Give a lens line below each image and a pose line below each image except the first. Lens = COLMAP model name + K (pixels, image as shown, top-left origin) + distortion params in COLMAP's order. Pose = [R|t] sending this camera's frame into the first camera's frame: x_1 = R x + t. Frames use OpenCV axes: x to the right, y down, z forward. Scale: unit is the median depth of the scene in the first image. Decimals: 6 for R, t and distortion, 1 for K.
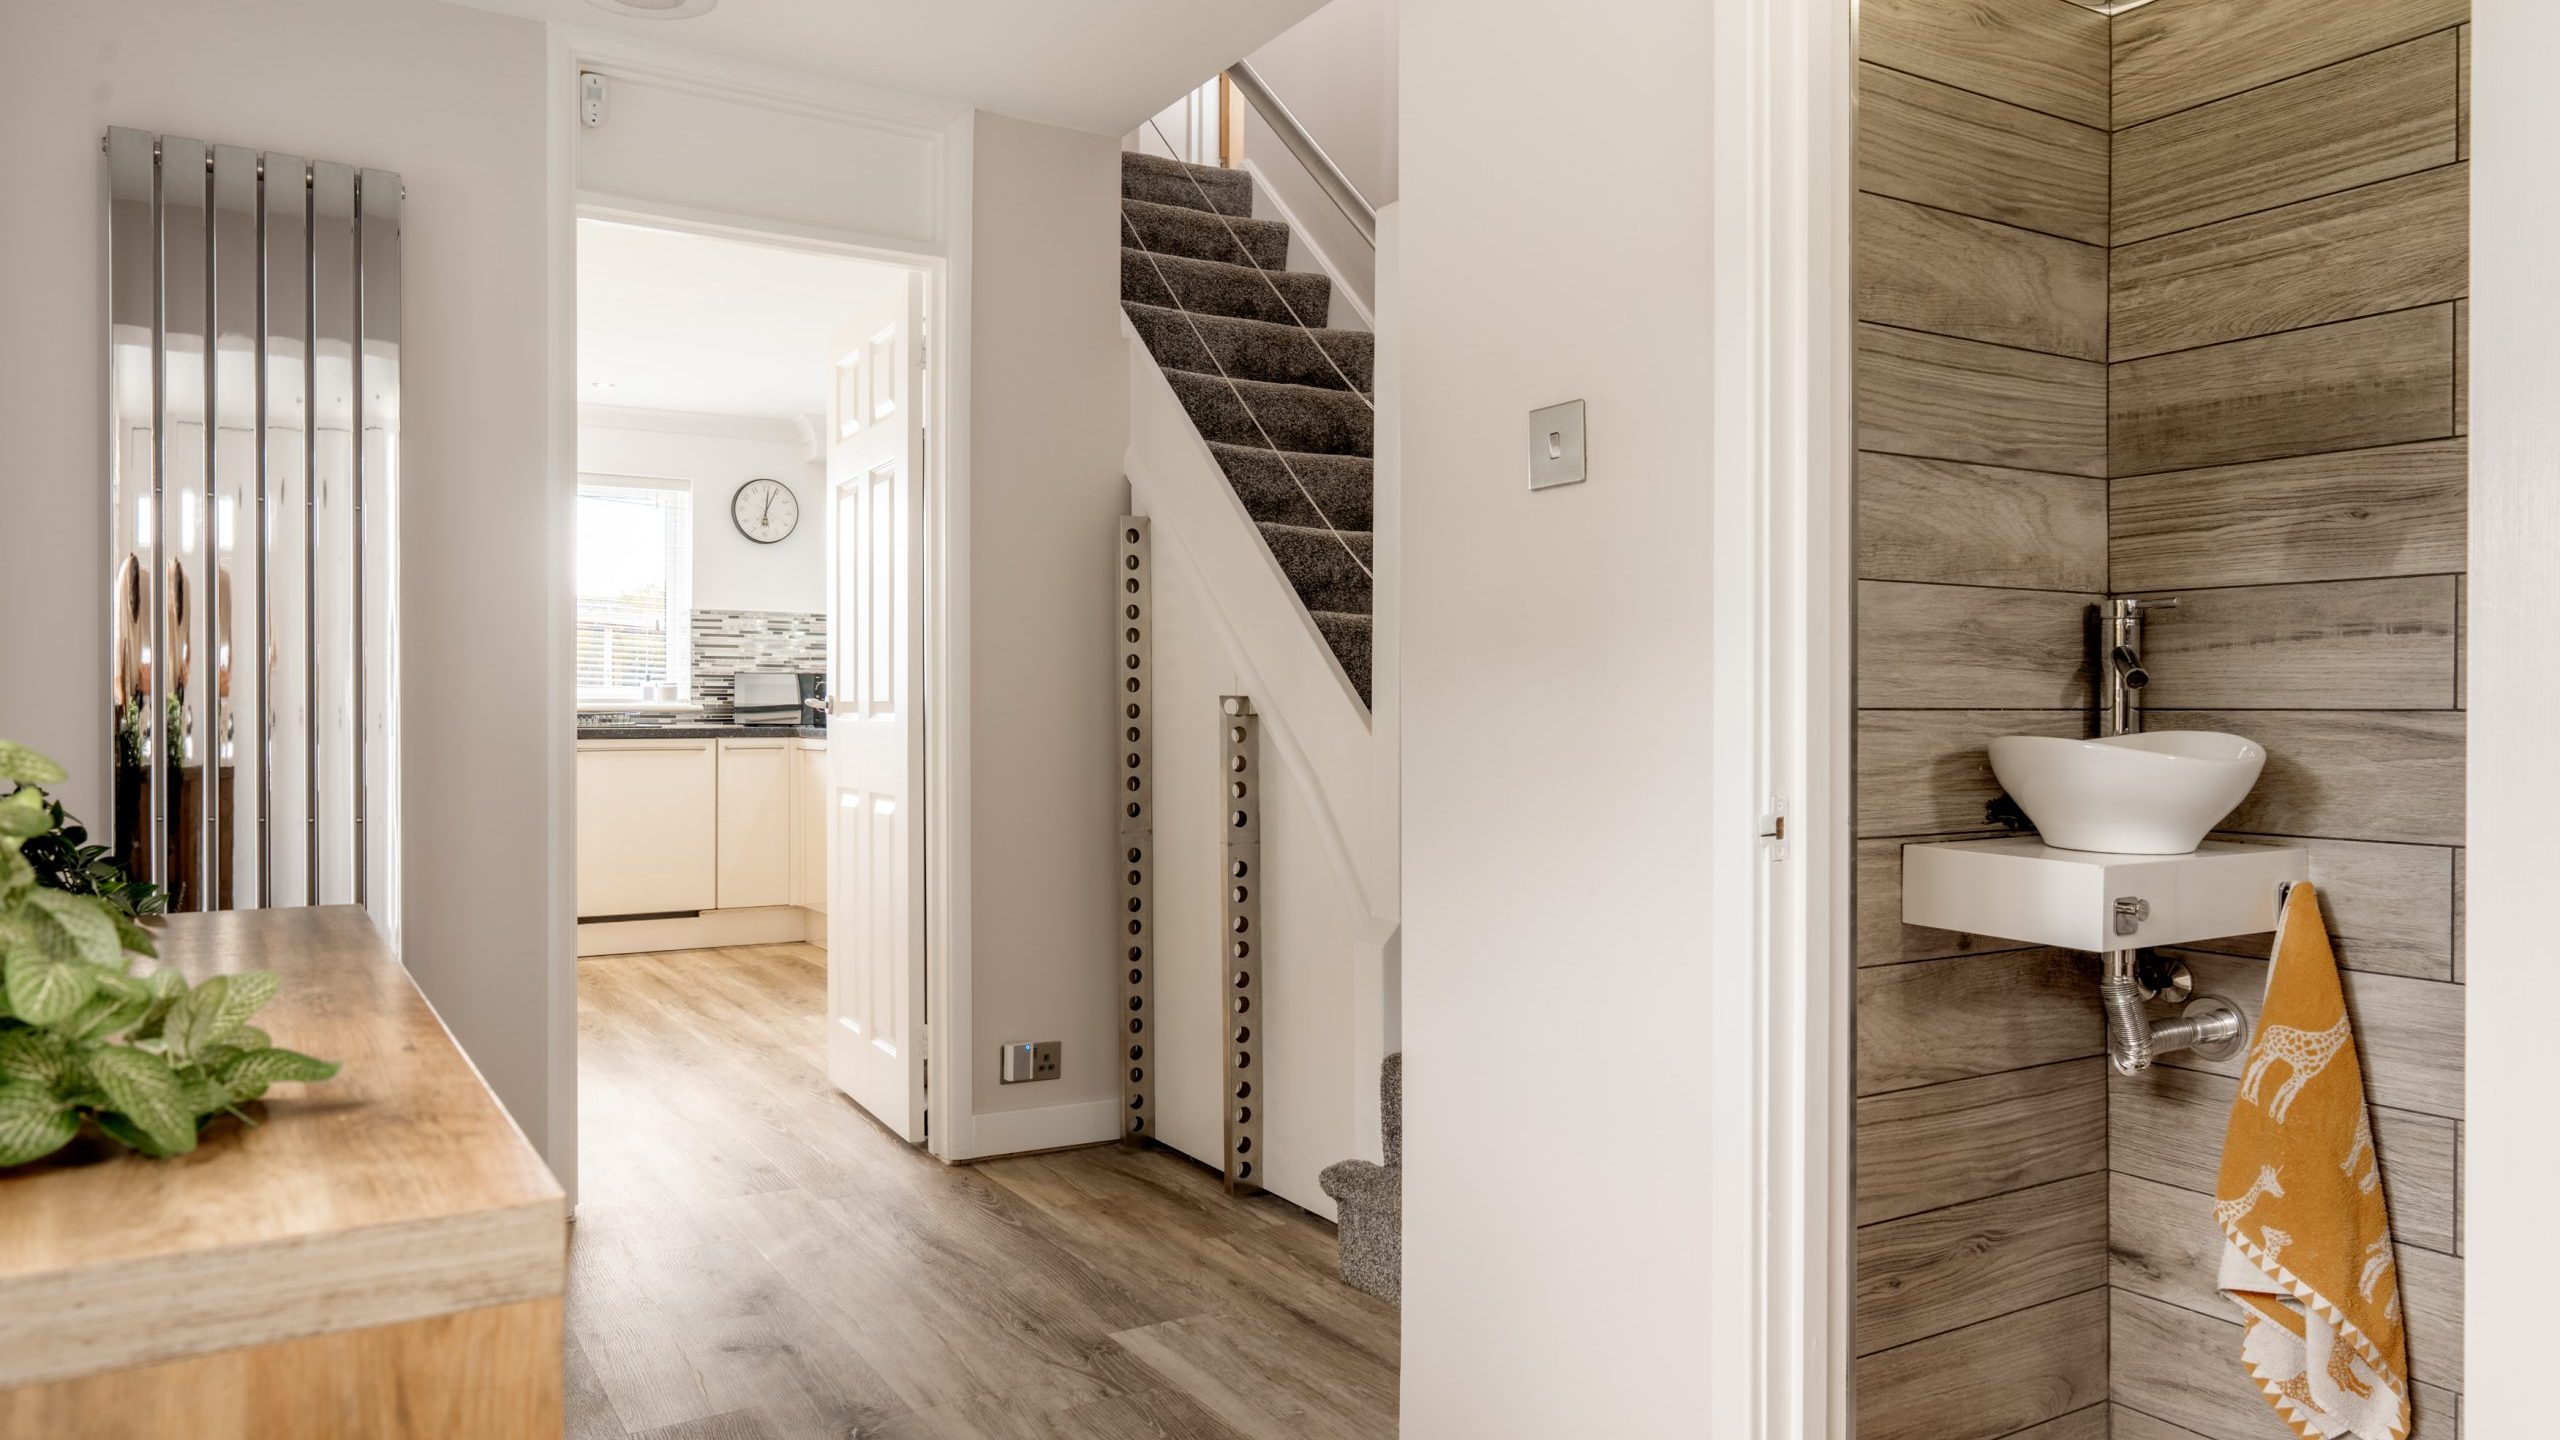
lens RADIAL K [[1731.5, 0, 1352.6], [0, 1731.5, 689.2], [0, 0, 1]] dist [-0.003180, -0.000106]
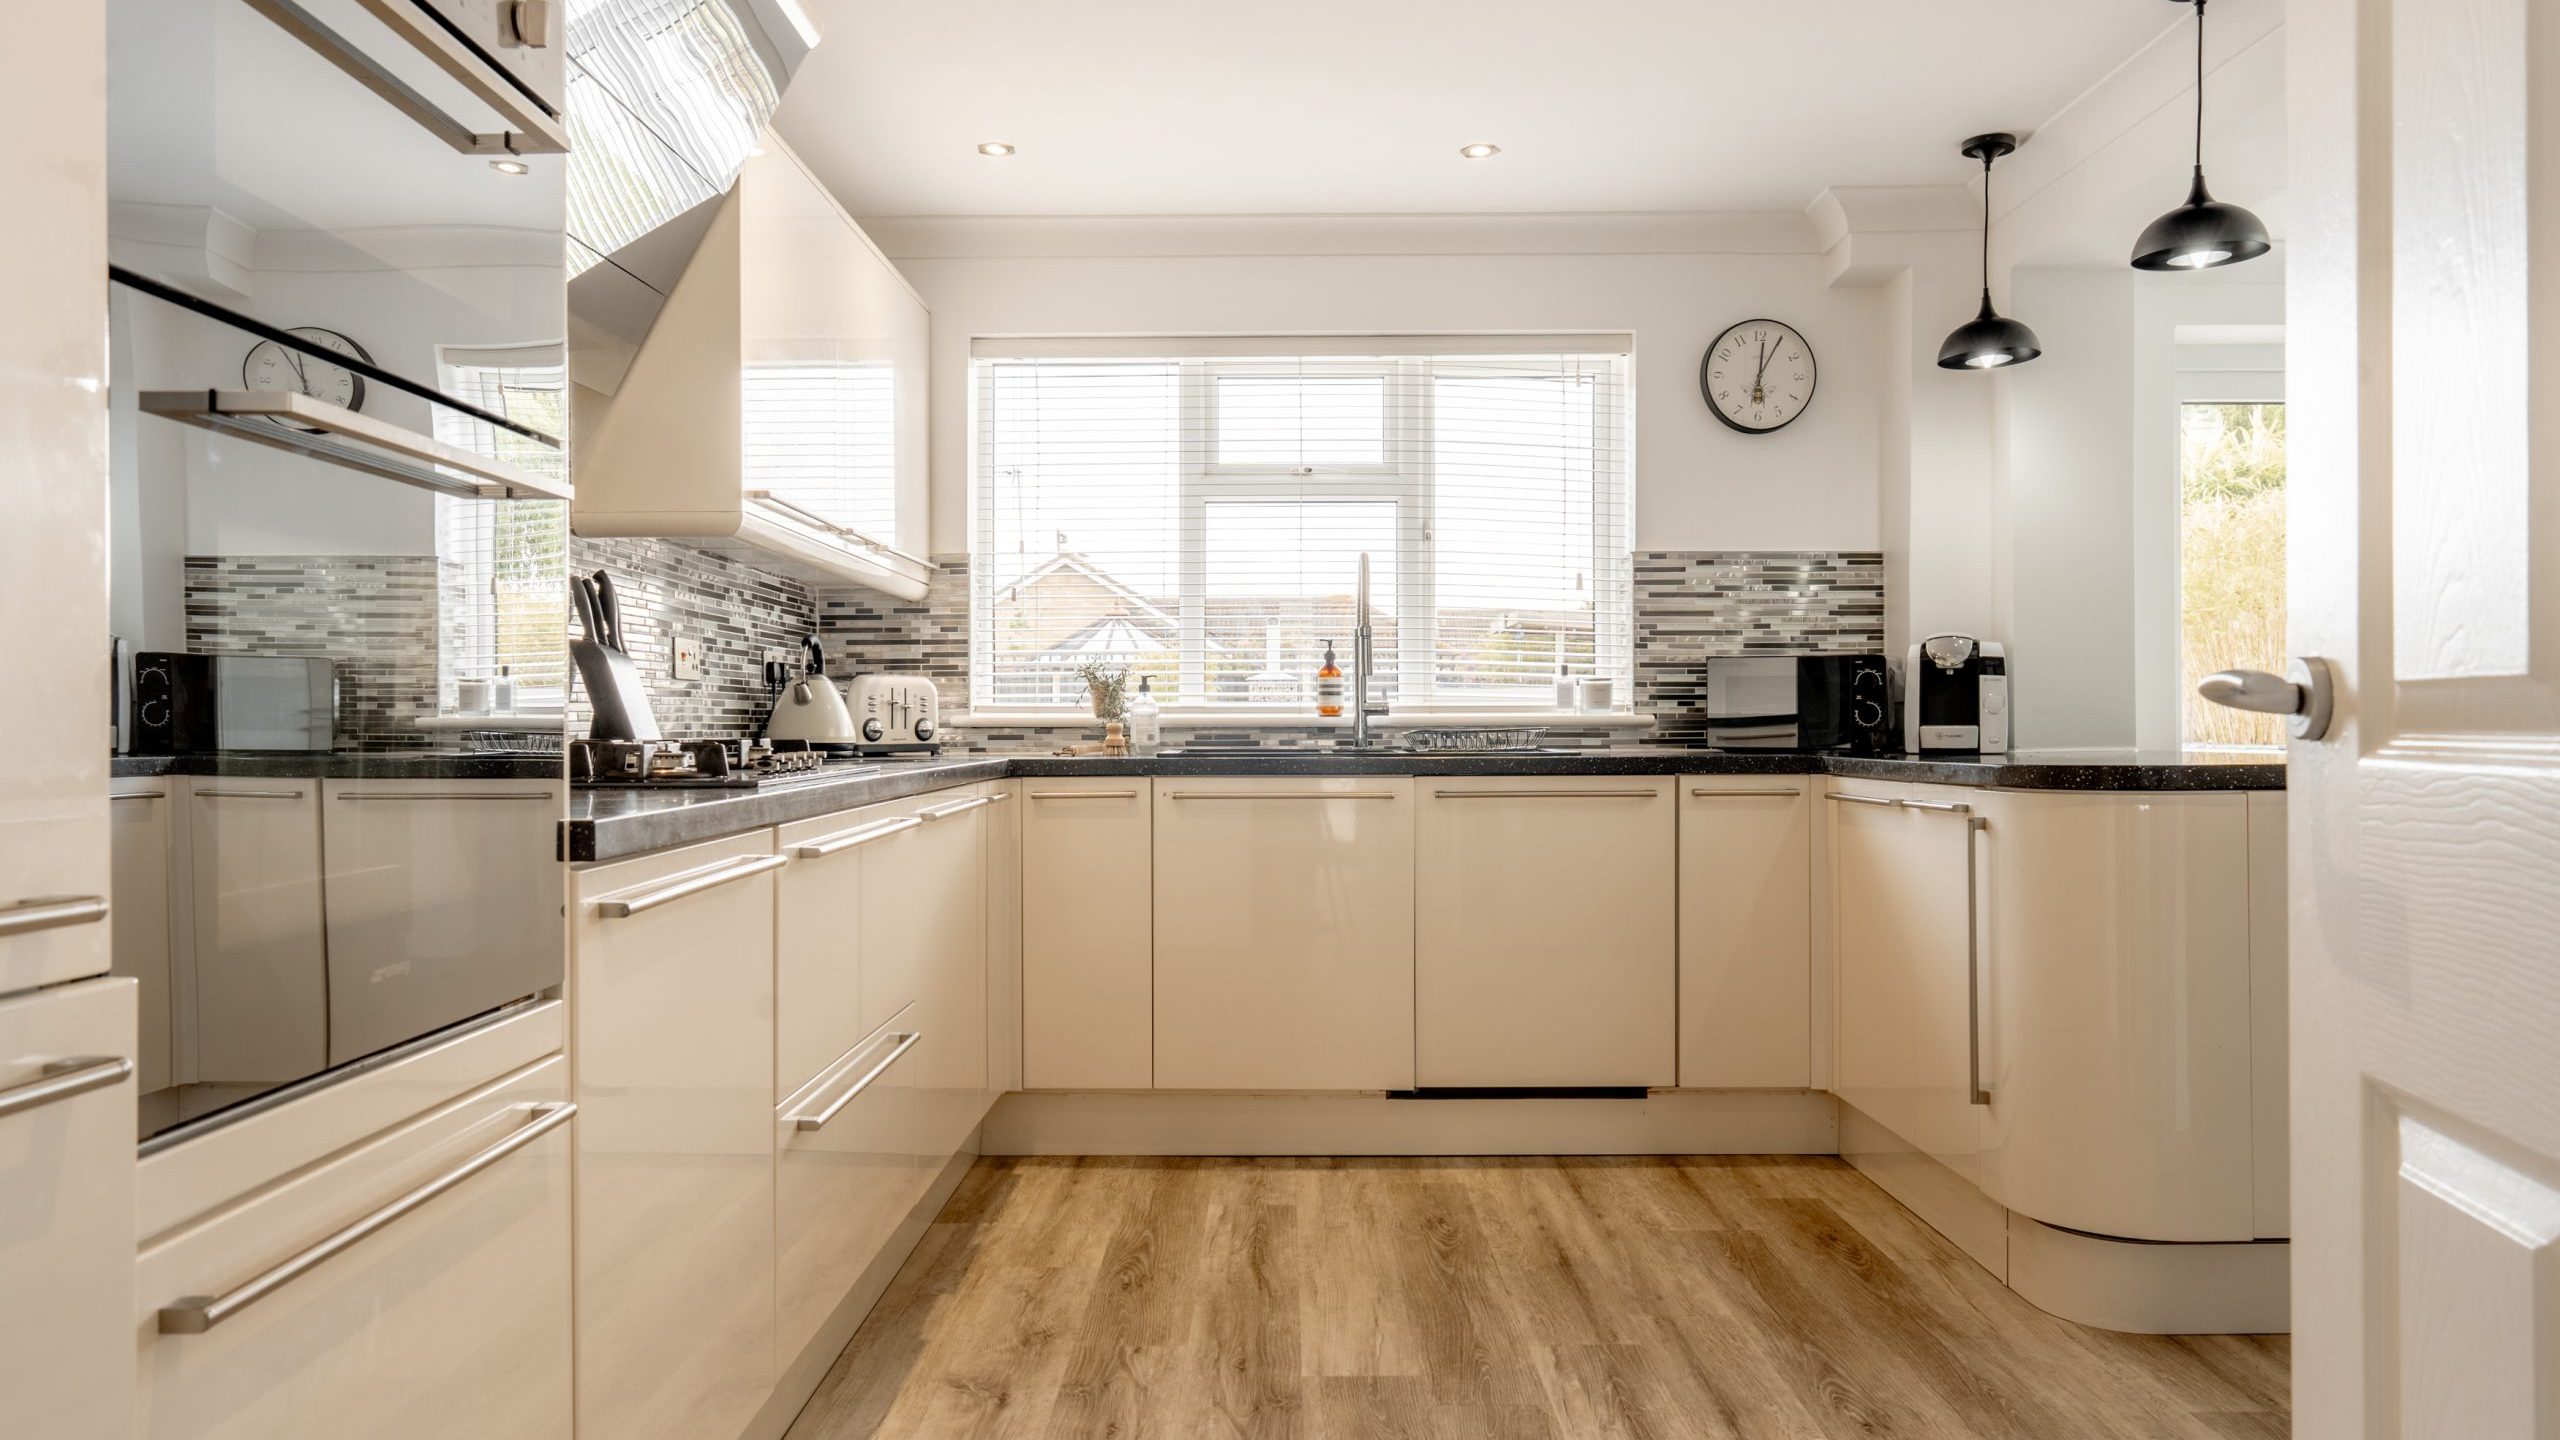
lens RADIAL K [[1722.8, 0, 1250.5], [0, 1722.8, 722.0], [0, 0, 1]] dist [0.001709, 0.002755]
pose [[0.828087, 0.000882, -0.560598, -0.162931], [0.004987, 0.999948, 0.008940, 0.005662], [0.560577, -0.010199, 0.828040, 0.444308]]
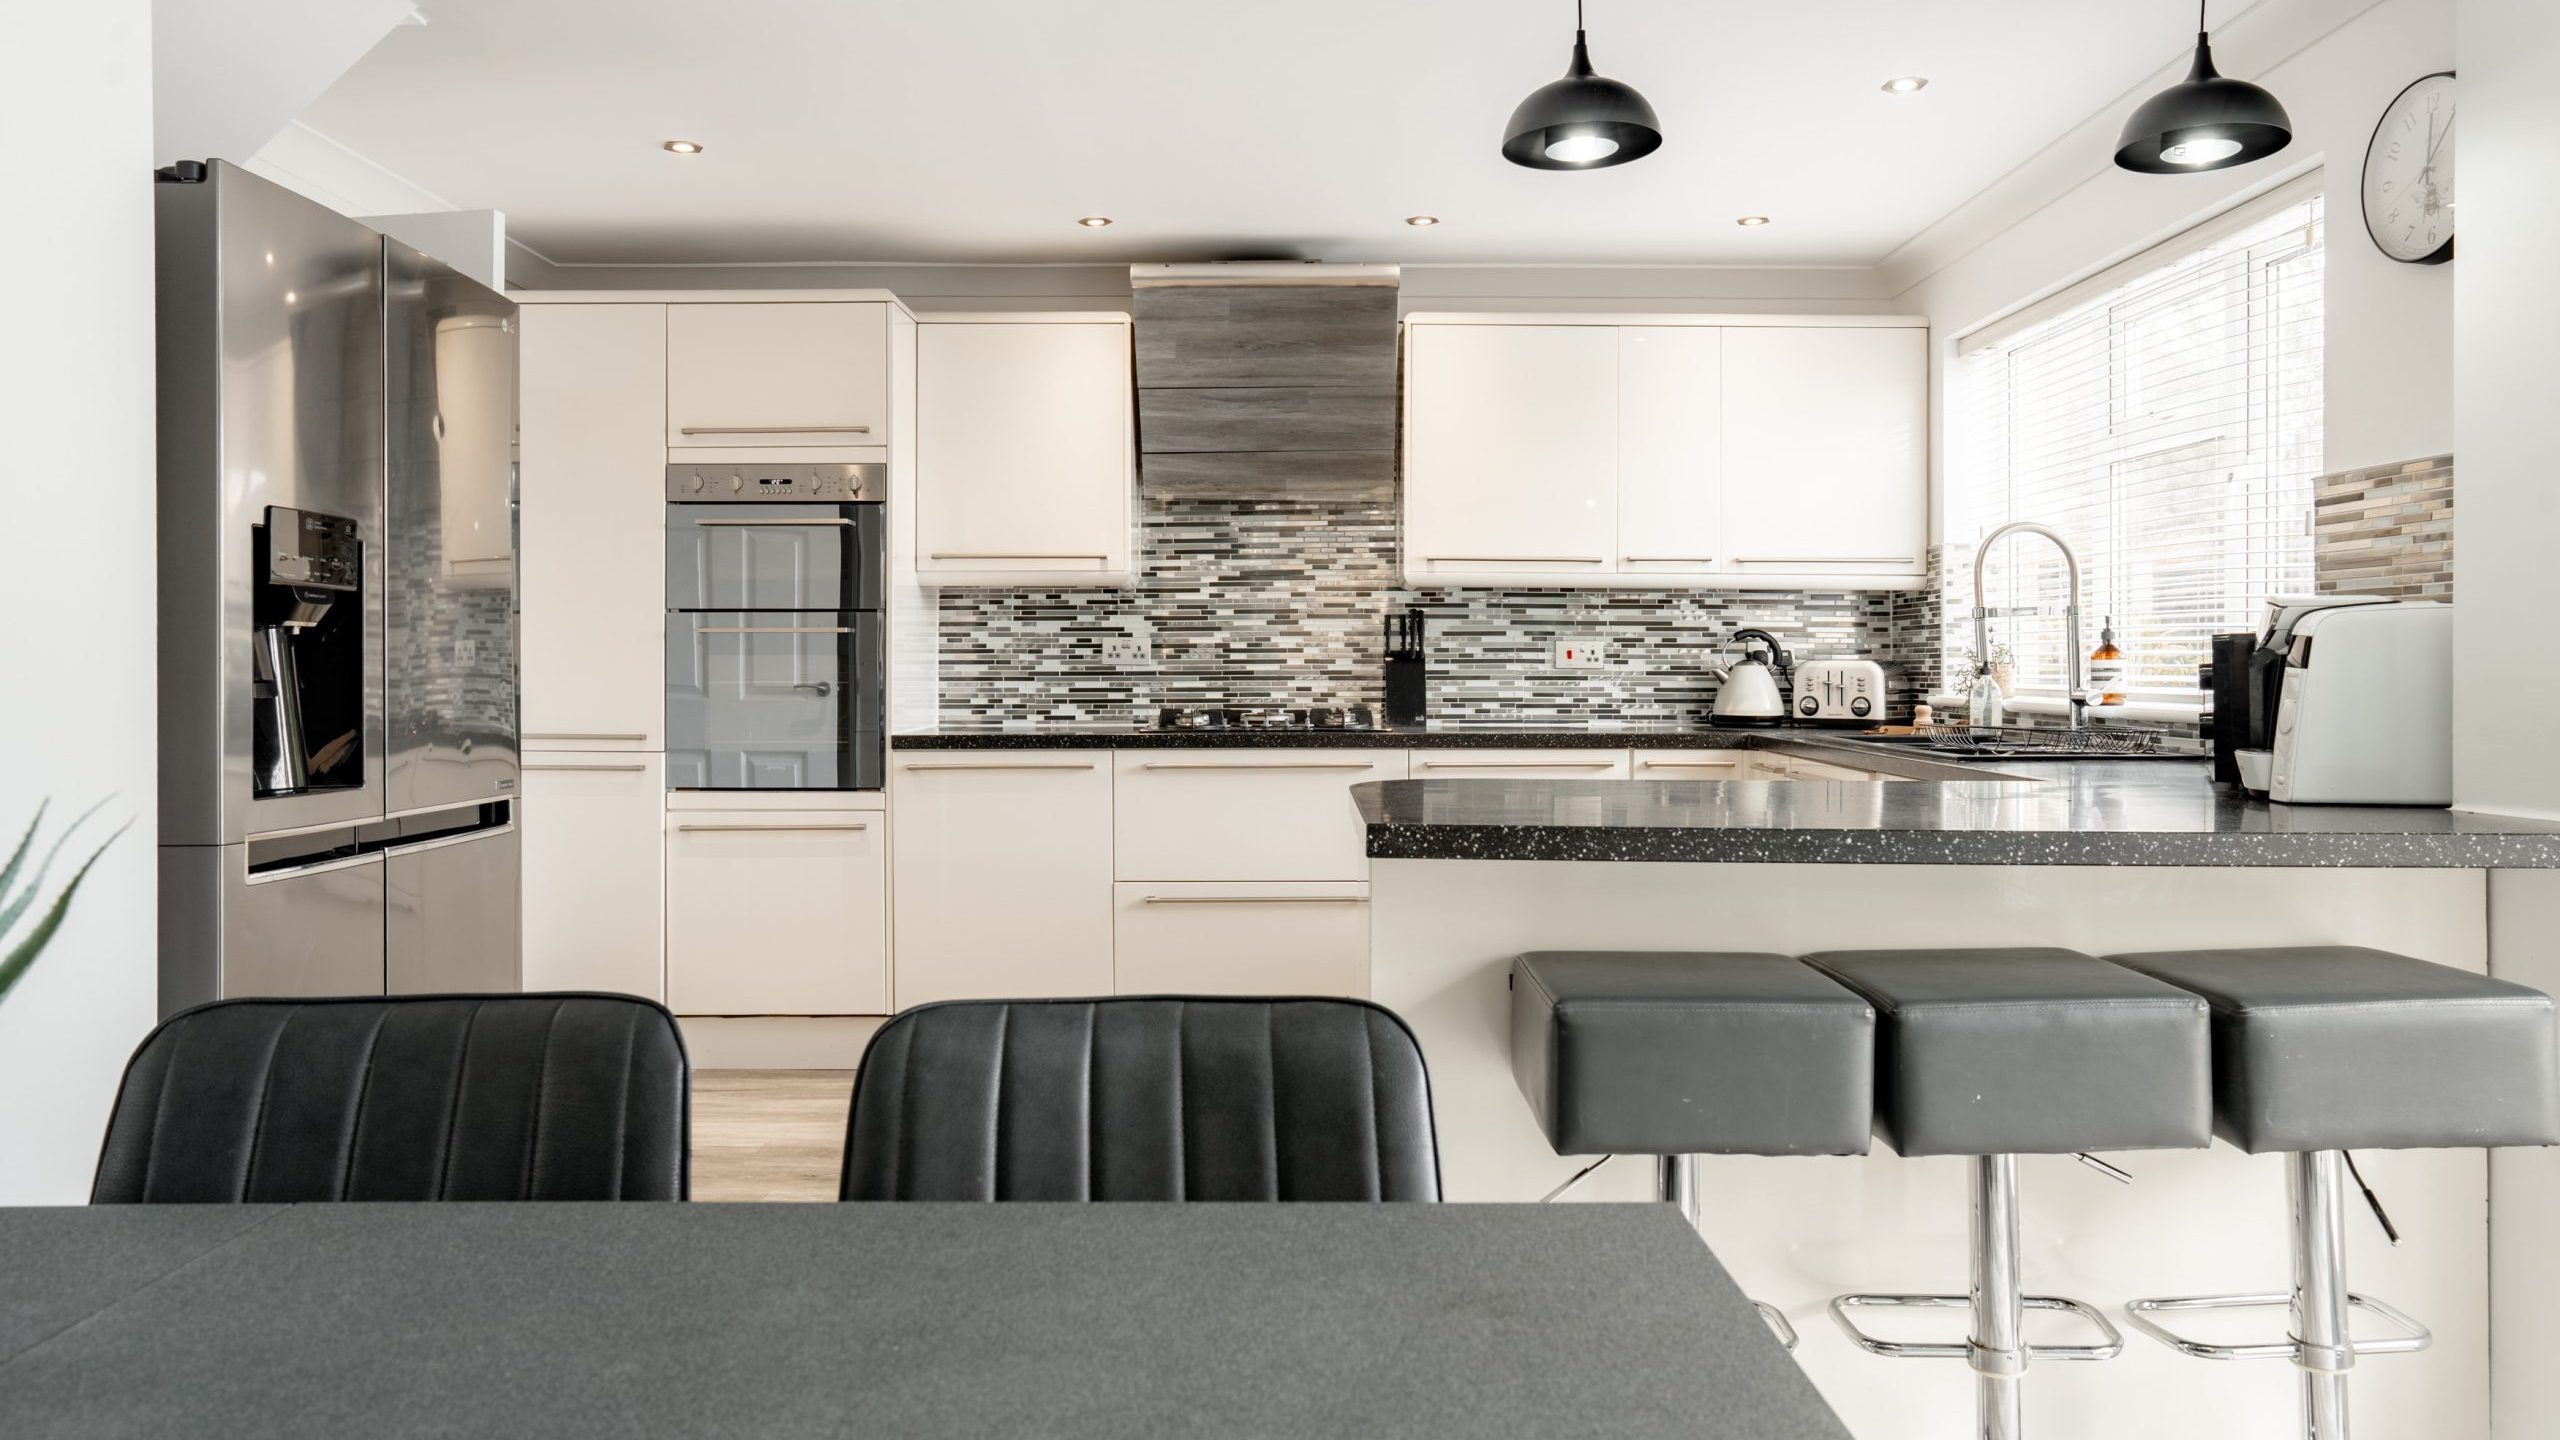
lens RADIAL K [[1710.6, 0, 1279.1], [0, 1710.6, 671.5], [0, 0, 1]] dist [-0.063425, 0.102553]
pose [[-0.557660, 0.007565, -0.830035, 0.079832], [0.008777, 0.999956, 0.003217, -0.004384], [0.830023, -0.005491, -0.557702, 1.020033]]
